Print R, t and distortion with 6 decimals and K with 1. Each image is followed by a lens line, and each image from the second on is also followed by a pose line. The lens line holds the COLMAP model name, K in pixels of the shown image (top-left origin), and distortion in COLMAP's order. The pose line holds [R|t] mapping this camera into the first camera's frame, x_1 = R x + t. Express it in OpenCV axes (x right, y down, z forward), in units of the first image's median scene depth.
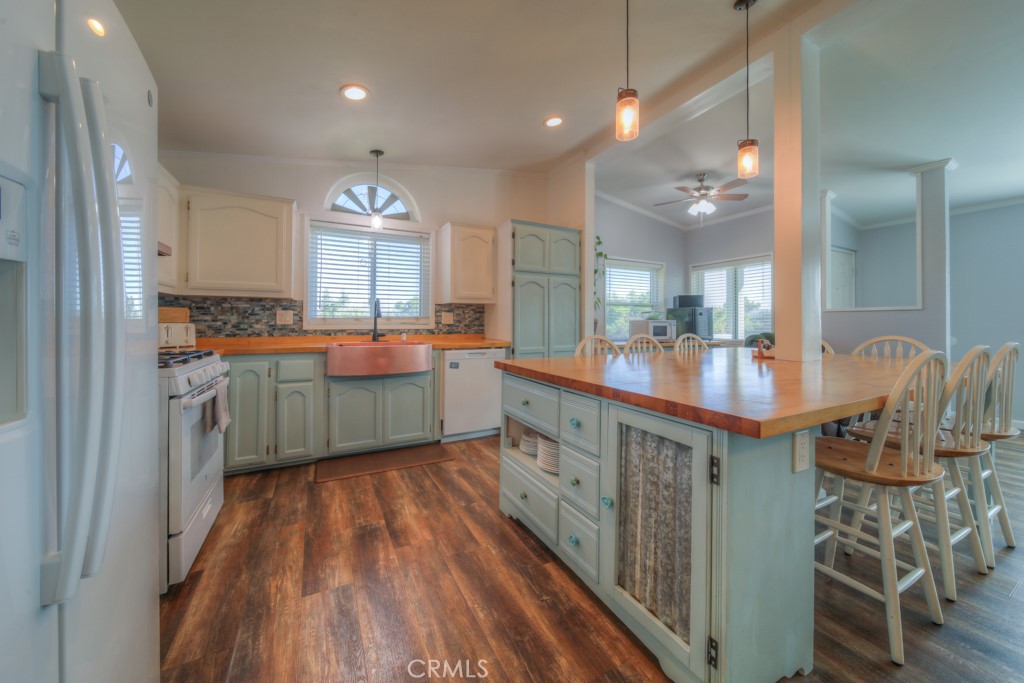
lens RADIAL K [[362.3, 0, 509.4], [0, 362.3, 314.8], [0, 0, 1]] dist [-0.000793, -0.000138]
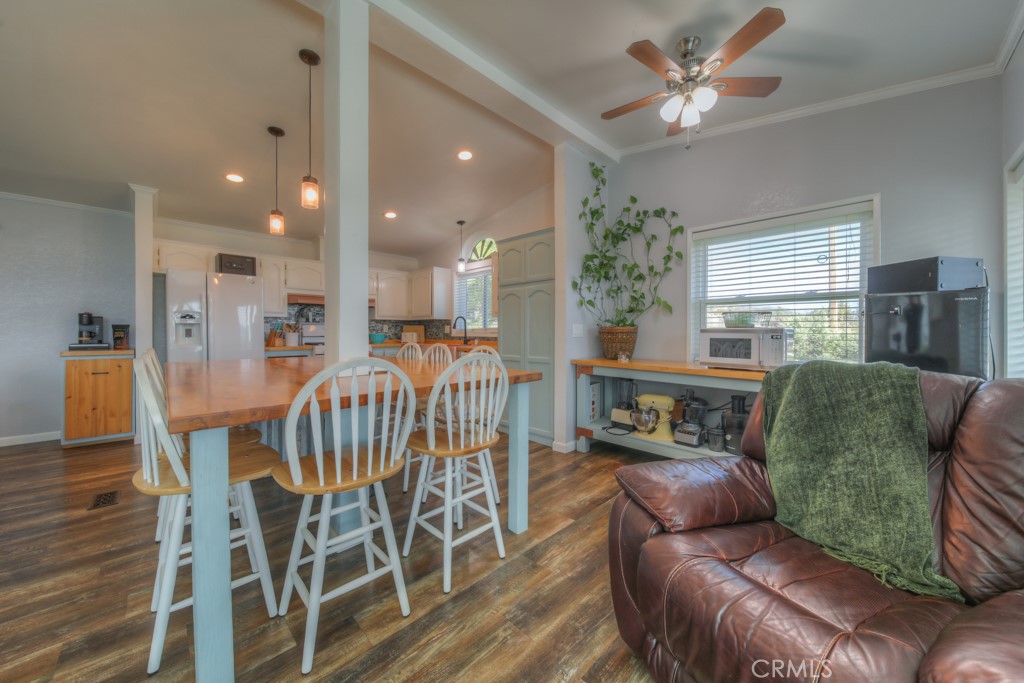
lens RADIAL K [[361.4, 0, 510.5], [0, 361.4, 334.3], [0, 0, 1]] dist [-0.000563, -0.000350]
pose [[0.290717, 0.003889, -0.956801, 1.225040], [0.015640, 0.999839, 0.008816, 0.021149], [0.956681, -0.017528, 0.290609, 0.784365]]
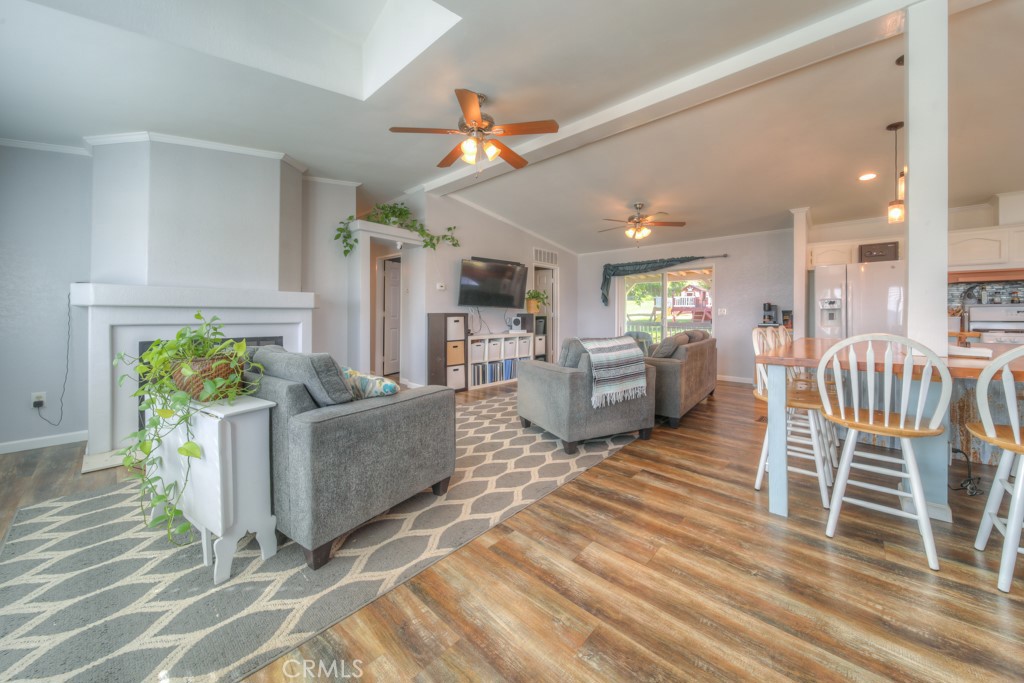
lens RADIAL K [[368.3, 0, 515.5], [0, 368.3, 314.8], [0, 0, 1]] dist [0.008398, -0.004005]
pose [[-0.937834, -0.004657, -0.347052, 1.478968], [0.001514, 0.999846, -0.017509, 0.027716], [0.347080, -0.016946, -0.937683, 1.067259]]
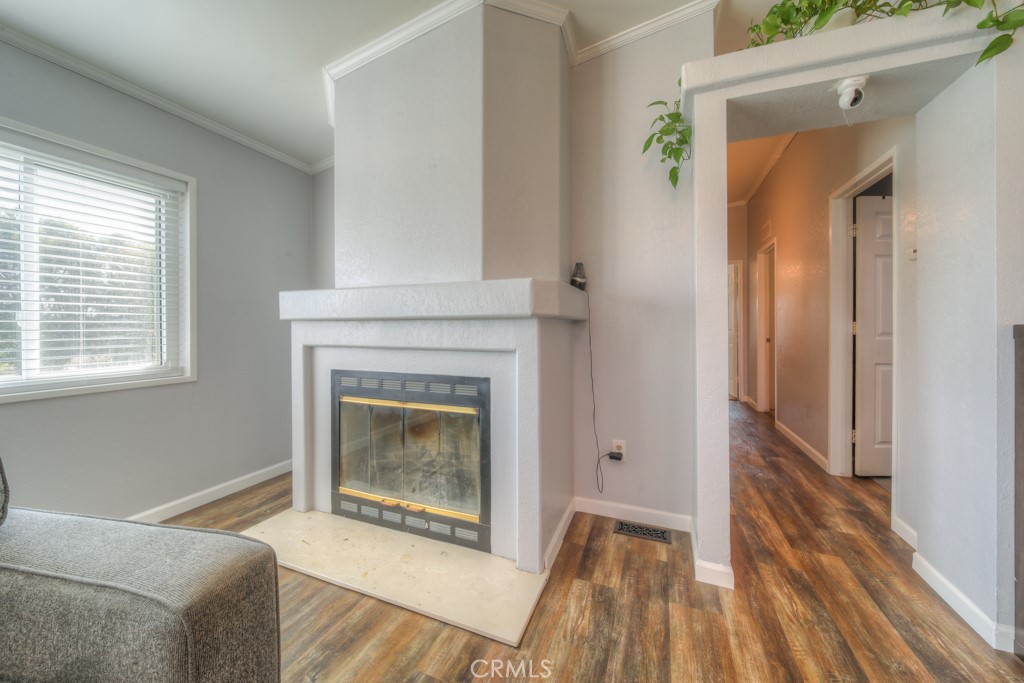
lens RADIAL K [[346.2, 0, 528.7], [0, 346.2, 326.7], [0, 0, 1]] dist [-0.000256, -0.000052]
pose [[-0.668872, -0.000563, 0.743377, 1.344896], [-0.010741, 0.999903, -0.008908, 0.003206], [-0.743300, -0.013943, -0.668813, 0.011621]]
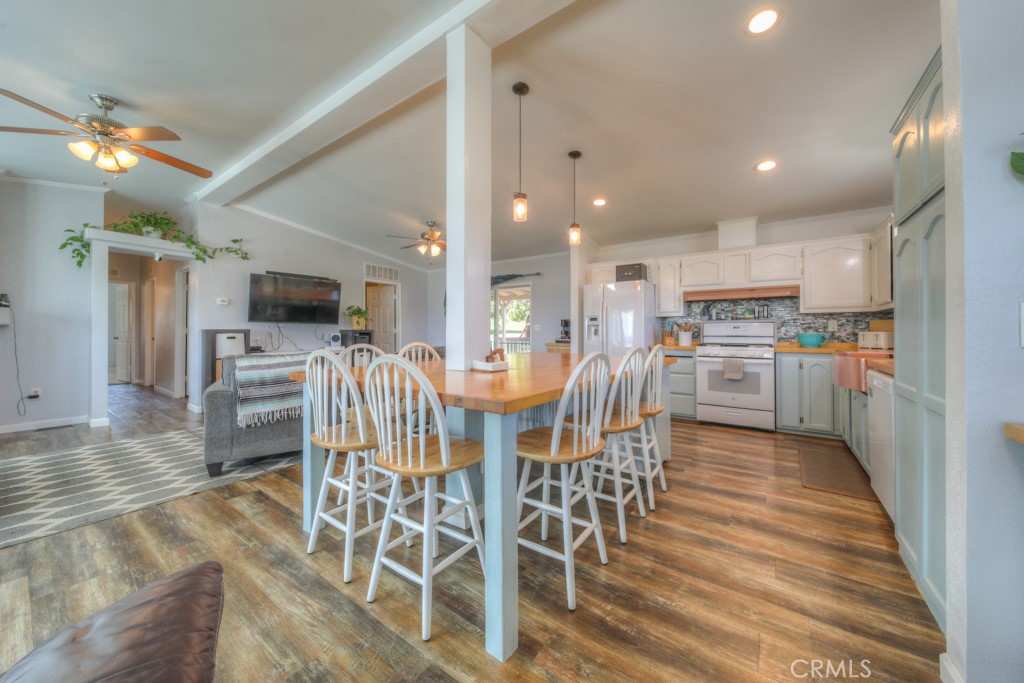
lens RADIAL K [[363.9, 0, 511.2], [0, 363.9, 328.3], [0, 0, 1]] dist [0.000386, -0.000144]
pose [[-0.892010, -0.006103, -0.451975, 0.801934], [0.005686, 0.999678, -0.024721, 0.031405], [0.451980, -0.024621, -0.891688, 1.344315]]
